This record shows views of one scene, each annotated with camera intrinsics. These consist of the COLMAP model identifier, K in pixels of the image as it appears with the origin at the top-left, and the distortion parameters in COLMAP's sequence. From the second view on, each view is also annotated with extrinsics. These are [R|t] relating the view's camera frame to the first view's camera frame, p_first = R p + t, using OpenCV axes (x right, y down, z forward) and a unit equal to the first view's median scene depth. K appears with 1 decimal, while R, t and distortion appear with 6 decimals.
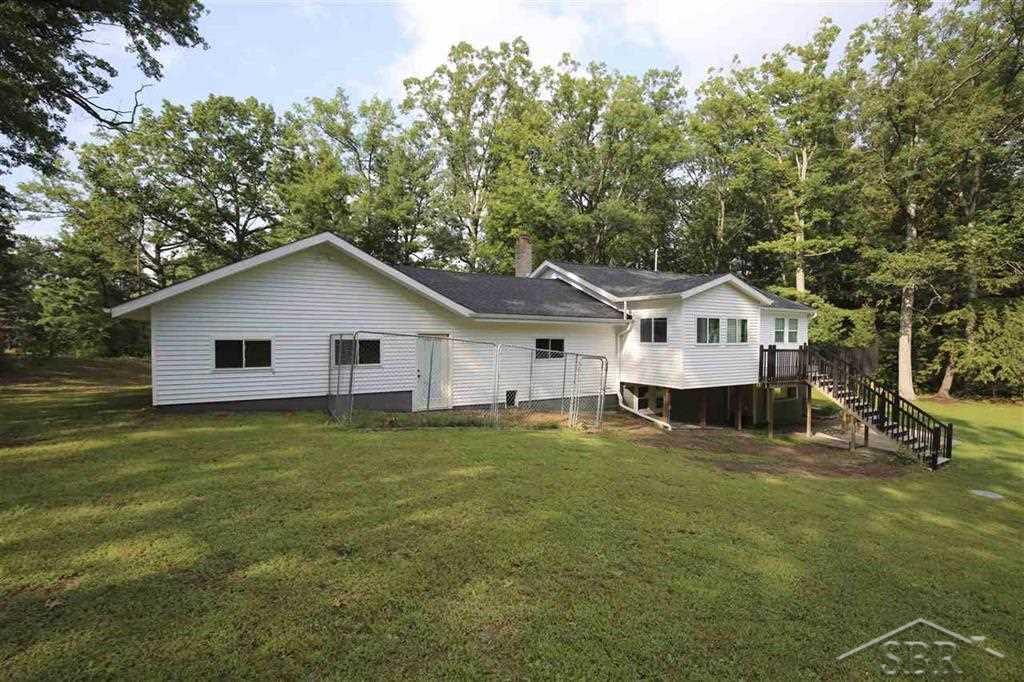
lens RADIAL K [[470.3, 0, 512.0], [0, 470.3, 341.0], [0, 0, 1]] dist [-0.039079, 0.010614]
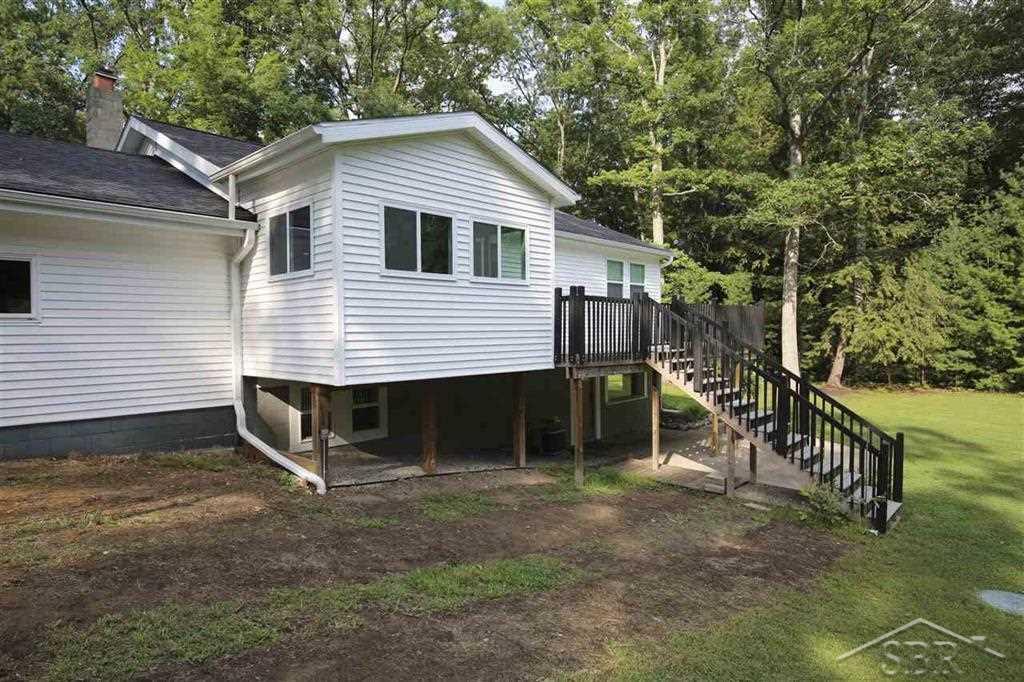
lens RADIAL K [[593.9, 0, 512.0], [0, 593.9, 341.0], [0, 0, 1]] dist [0.003409, 0.000313]
pose [[0.957187, -0.021226, 0.288689, 0.187926], [0.019366, 0.999769, 0.009299, 0.033637], [-0.288820, -0.003310, 0.957378, 0.258279]]
